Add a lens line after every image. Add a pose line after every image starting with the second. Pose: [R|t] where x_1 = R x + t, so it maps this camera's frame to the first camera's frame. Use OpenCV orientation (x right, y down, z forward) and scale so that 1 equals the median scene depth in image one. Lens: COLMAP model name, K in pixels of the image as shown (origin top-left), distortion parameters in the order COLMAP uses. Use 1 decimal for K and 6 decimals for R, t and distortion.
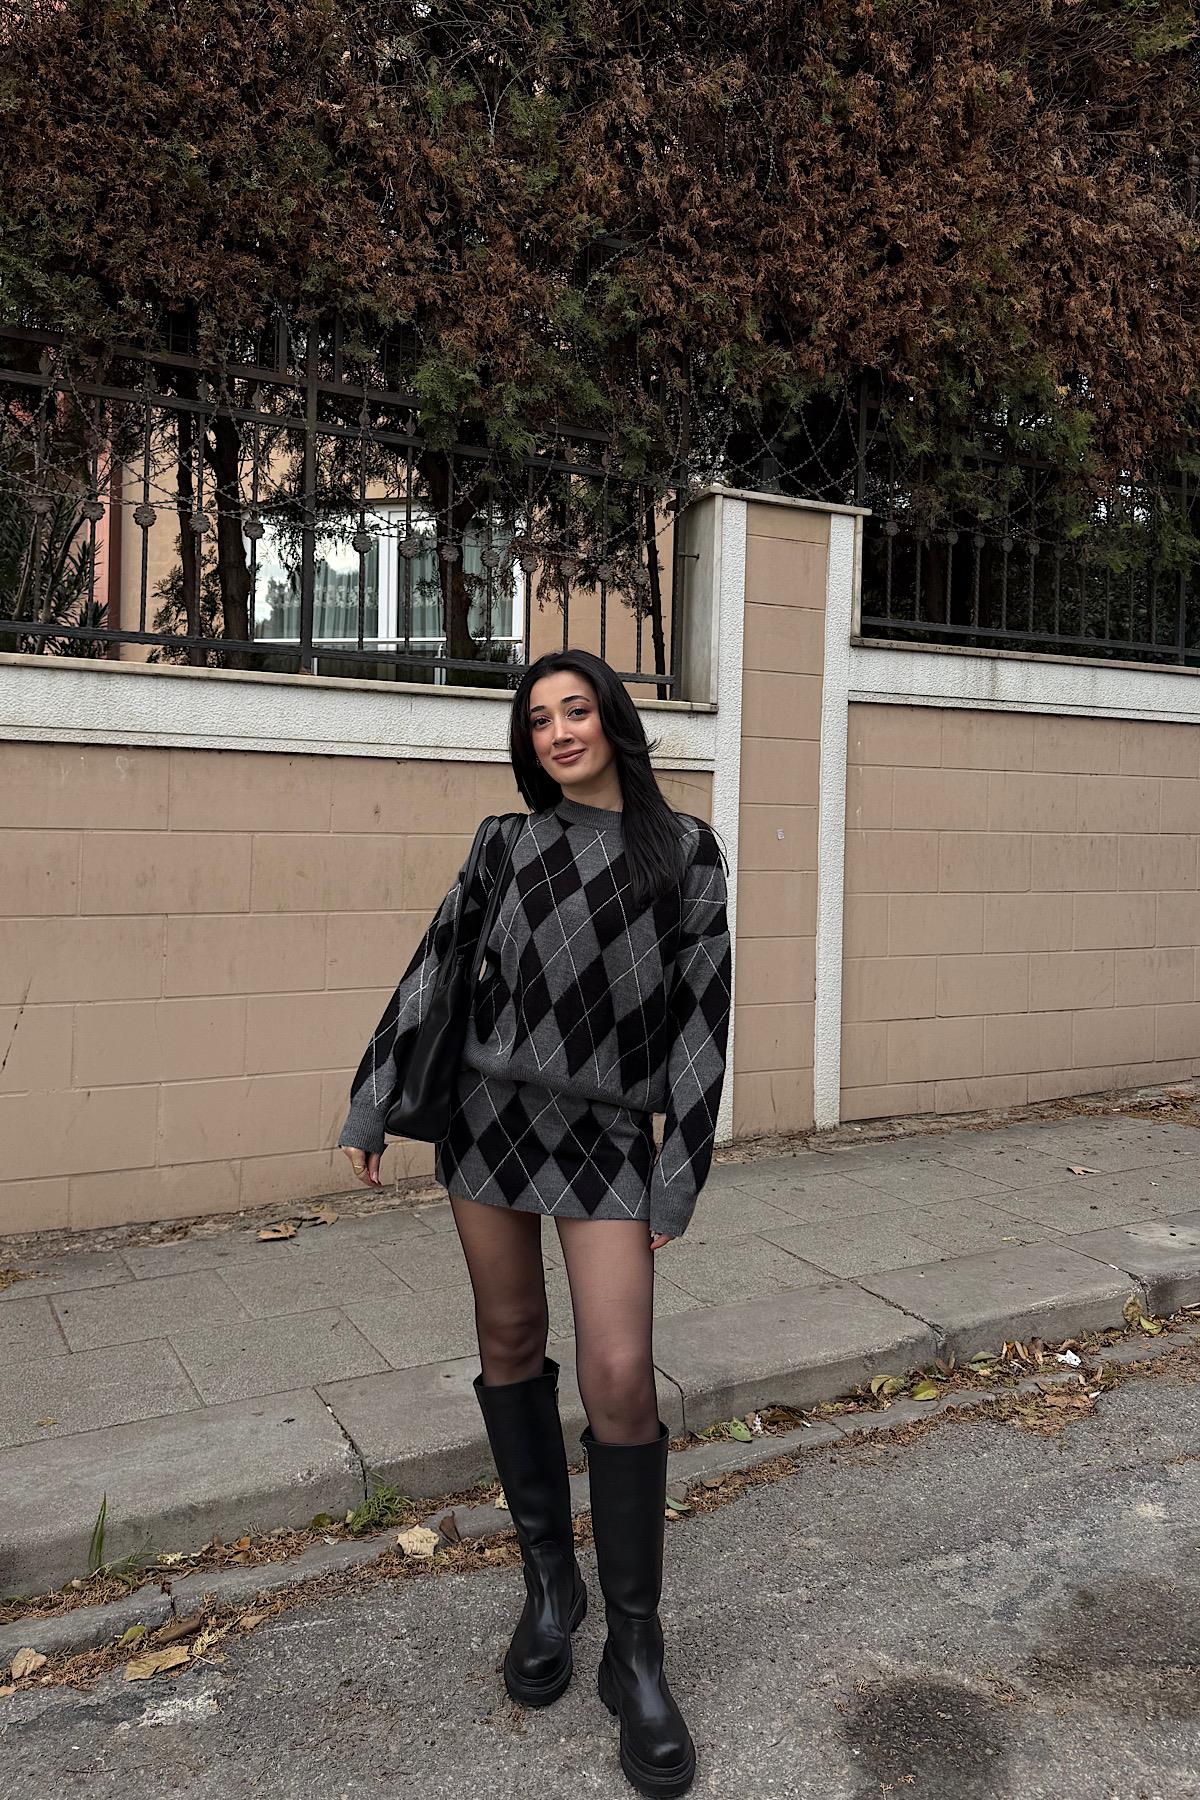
lens RADIAL K [[1366.9, 0, 605.2], [0, 1366.9, 792.8], [0, 0, 1]] dist [0.111054, -0.209180]
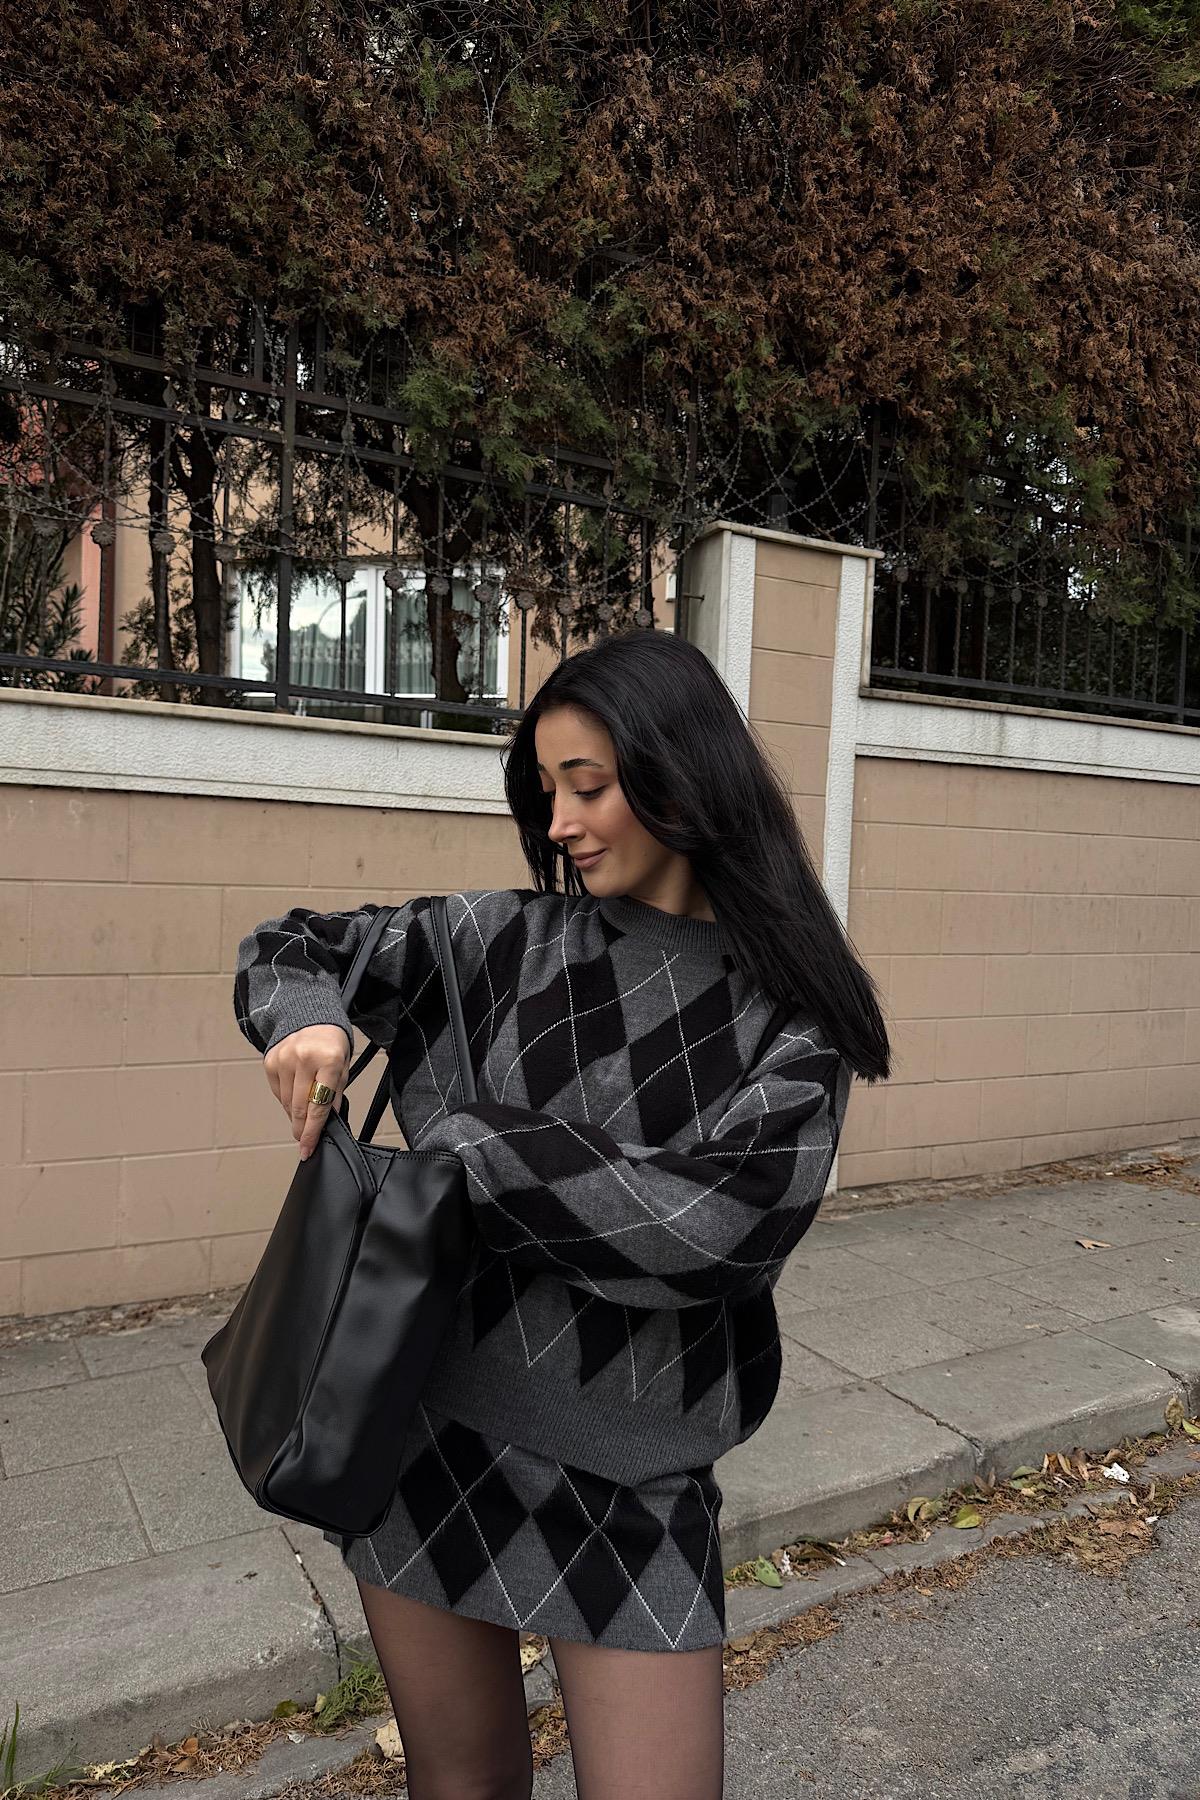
lens RADIAL K [[1248.1, 0, 600.0], [0, 1248.1, 900.0], [0, 0, 1]] dist [0.035489, -0.056928]
pose [[0.999710, 0.011543, 0.021142, -0.019010], [-0.012419, 0.999050, 0.041767, 0.000295], [-0.020640, -0.042018, 0.998904, 0.136417]]
